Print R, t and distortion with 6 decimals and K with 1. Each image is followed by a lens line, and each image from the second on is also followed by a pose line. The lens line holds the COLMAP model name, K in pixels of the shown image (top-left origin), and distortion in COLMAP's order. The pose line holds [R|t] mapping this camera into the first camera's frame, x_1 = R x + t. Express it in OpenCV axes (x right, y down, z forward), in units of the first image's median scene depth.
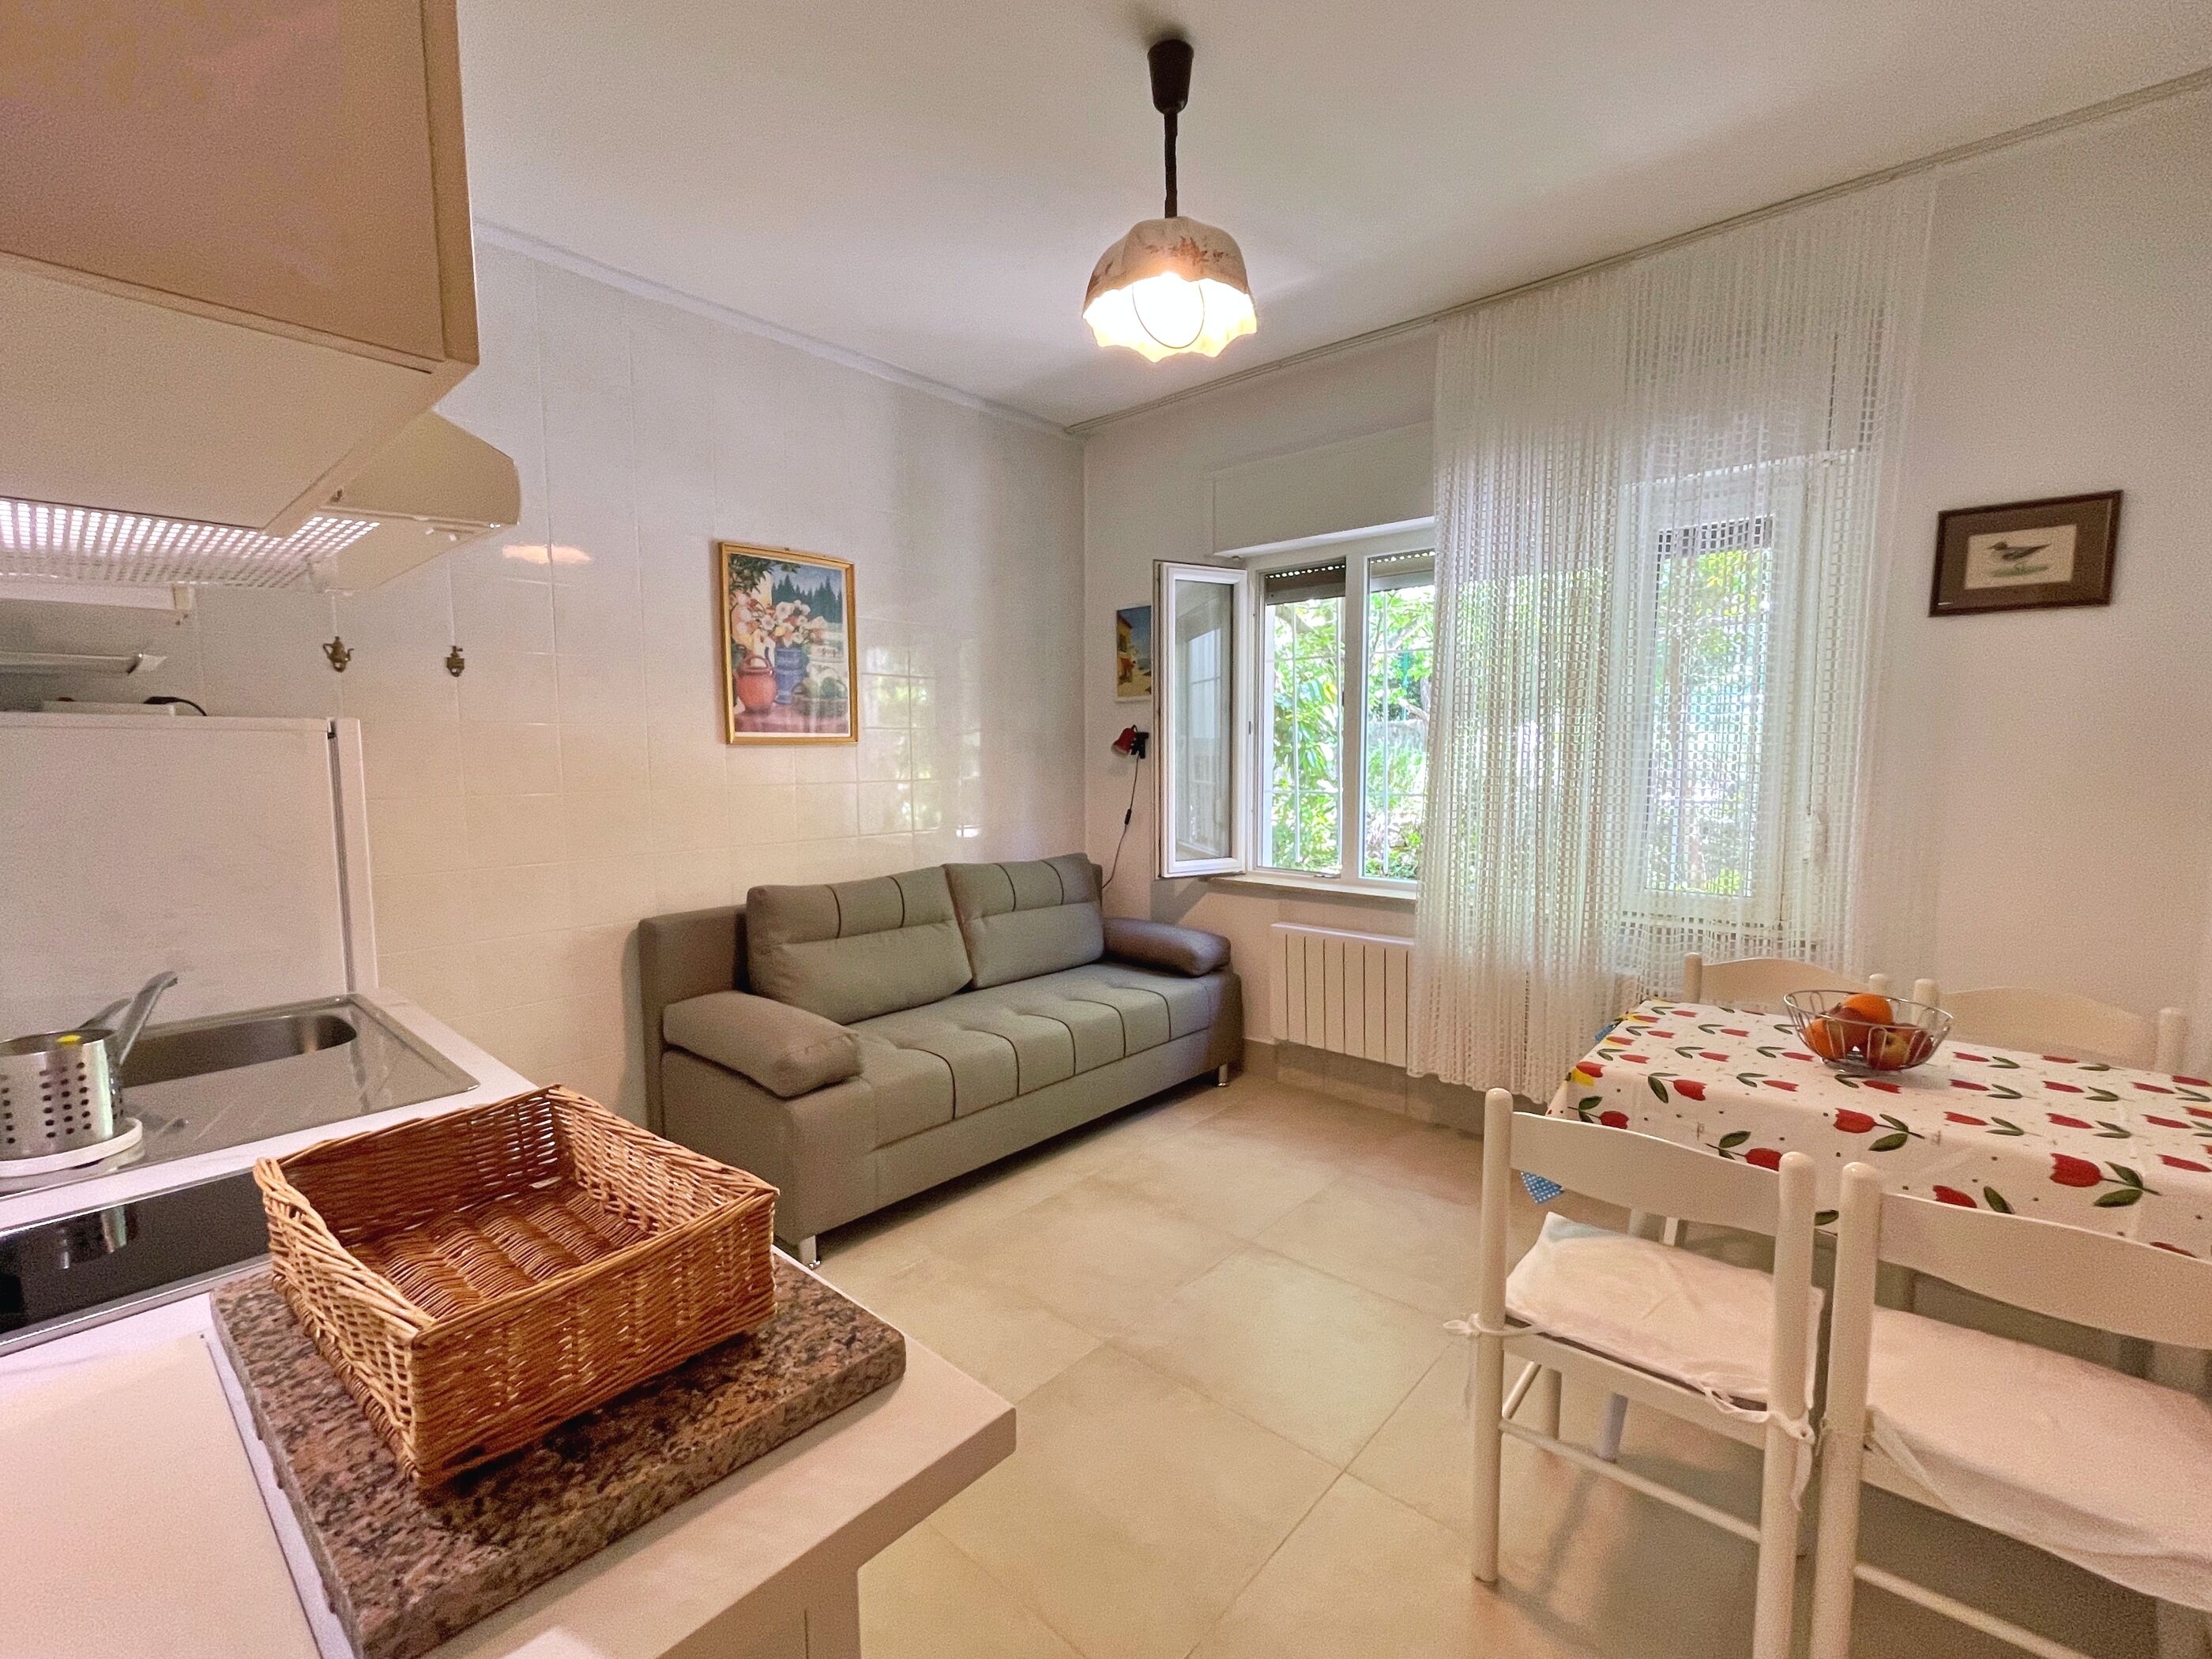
lens RADIAL K [[927.7, 0, 1092.5], [0, 927.7, 834.7], [0, 0, 1]] dist [-0.003429, -0.000129]
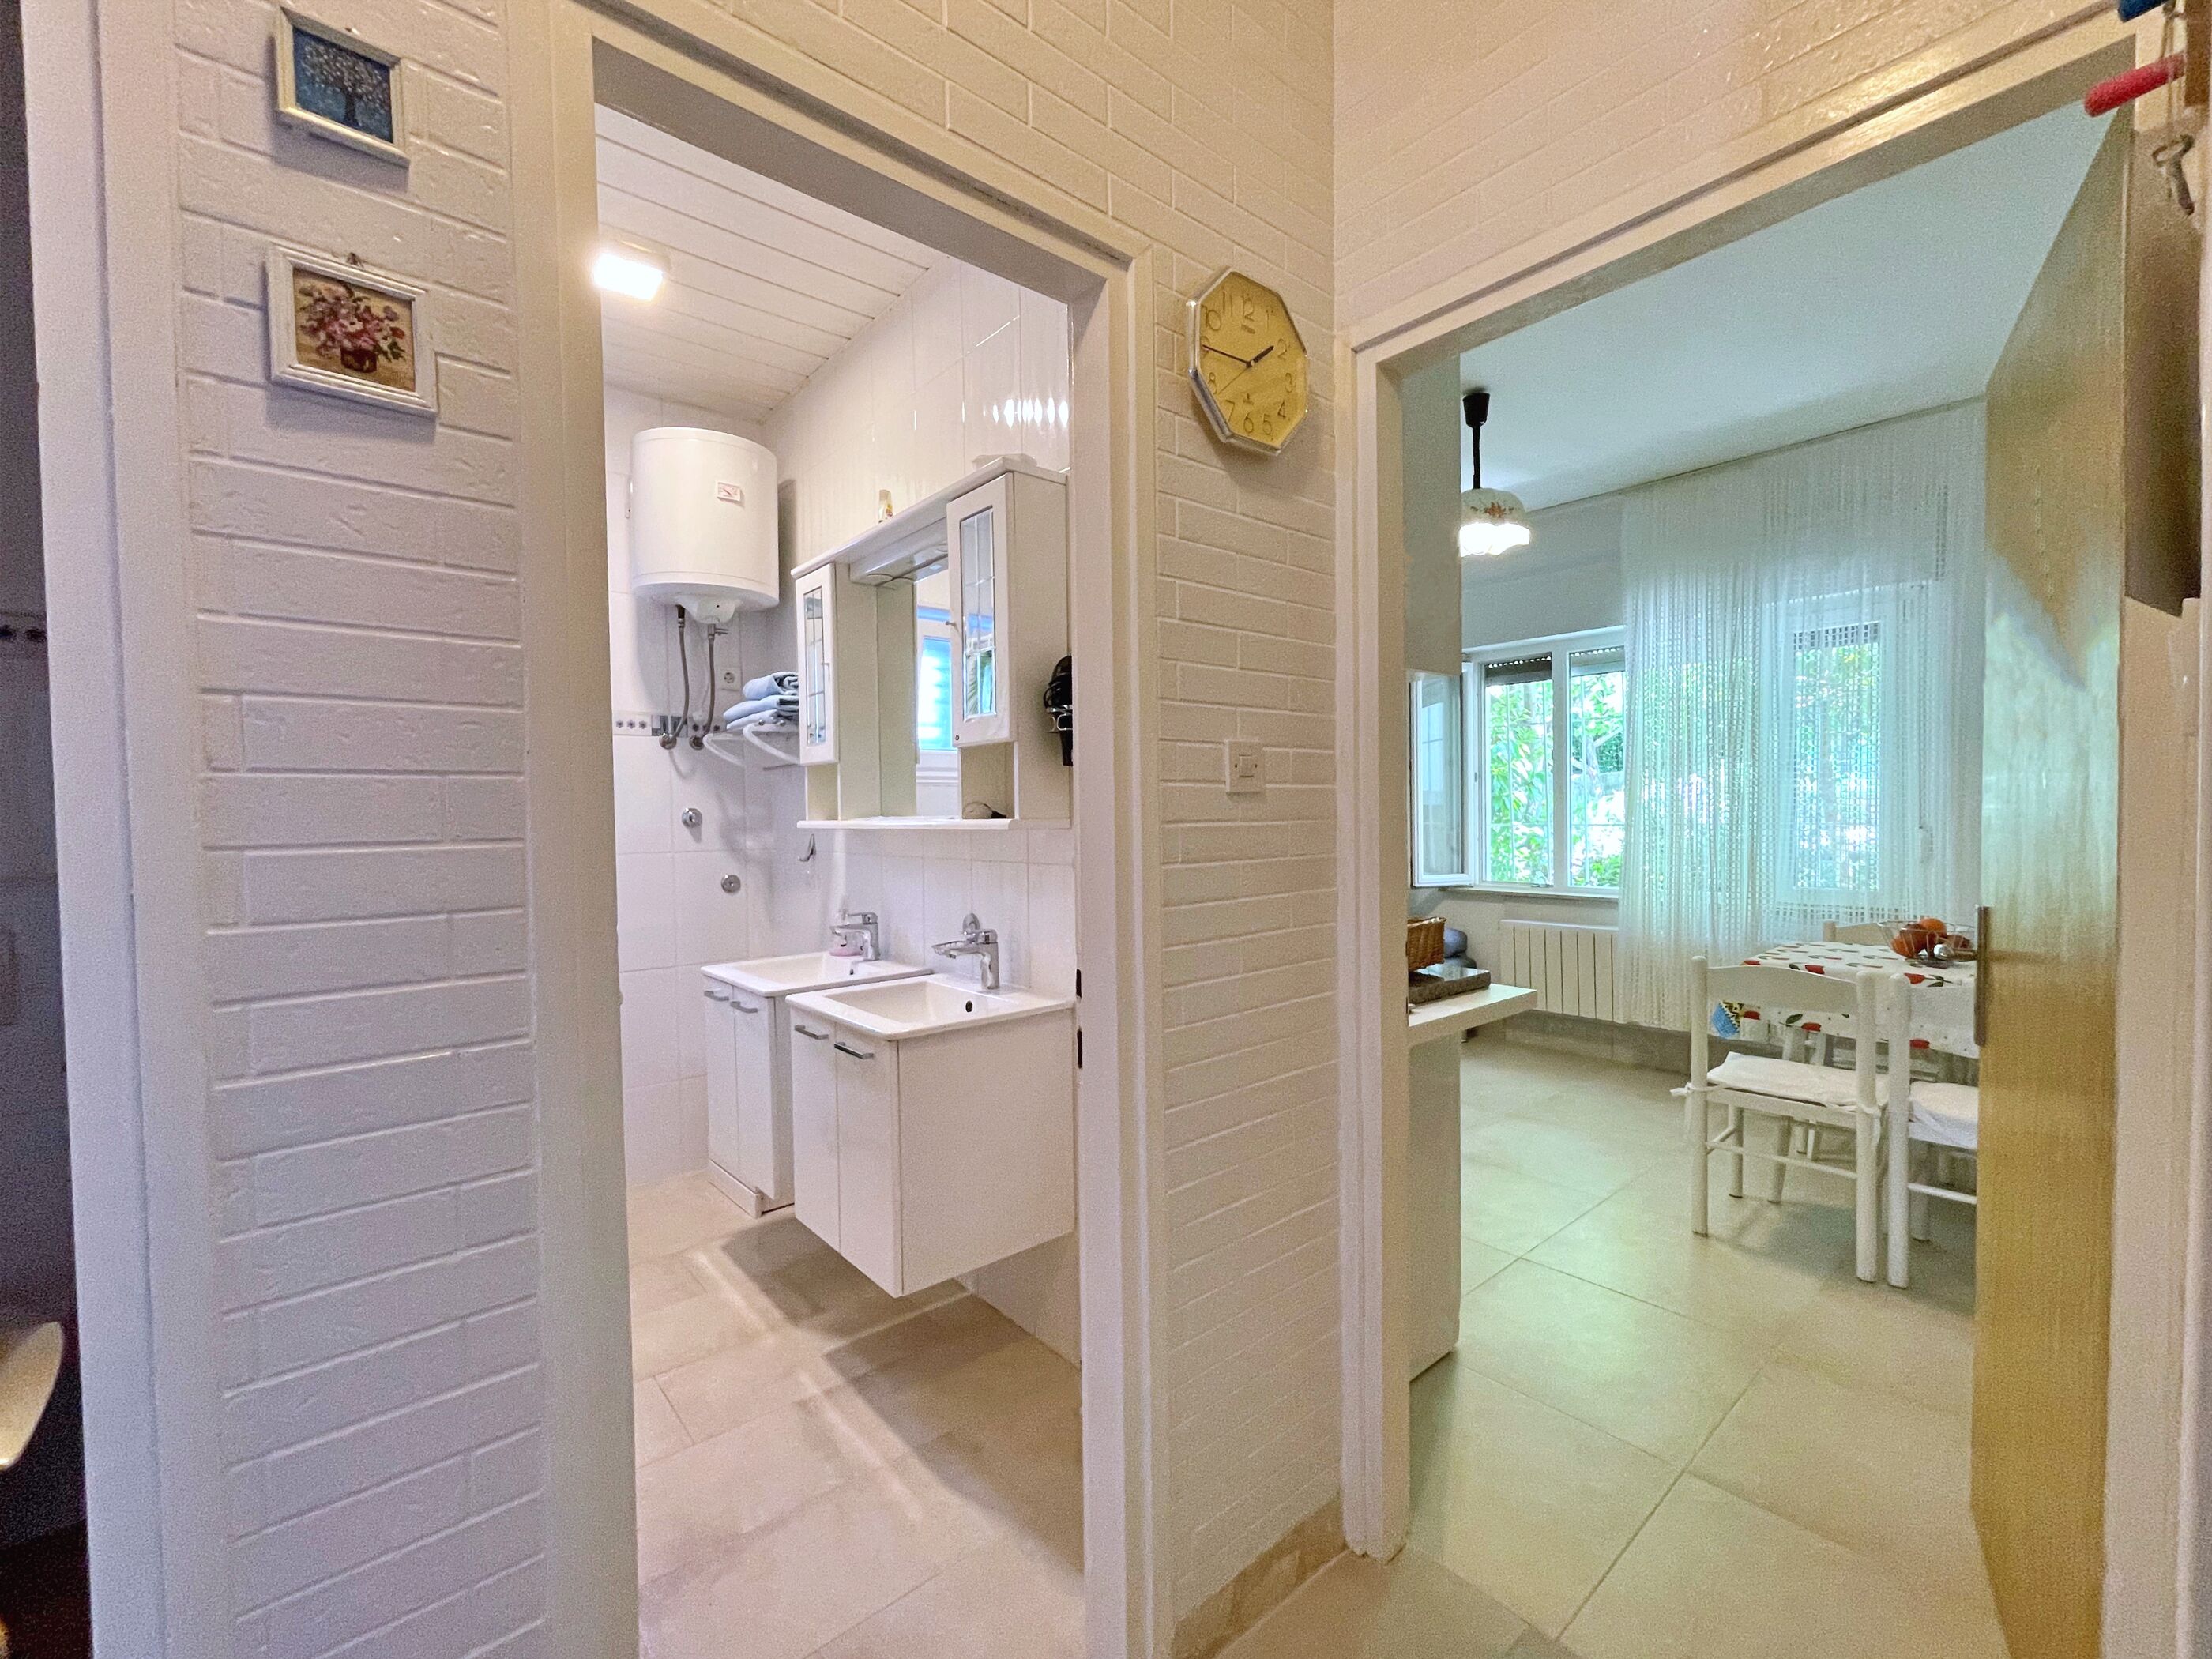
lens RADIAL K [[927.7, 0, 1092.5], [0, 927.7, 834.7], [0, 0, 1]] dist [-0.003429, -0.000129]
pose [[0.991349, -0.001555, -0.131244, -0.267744], [-0.008002, 0.997354, -0.072257, 0.091230], [0.131009, 0.072682, 0.988713, -0.519989]]
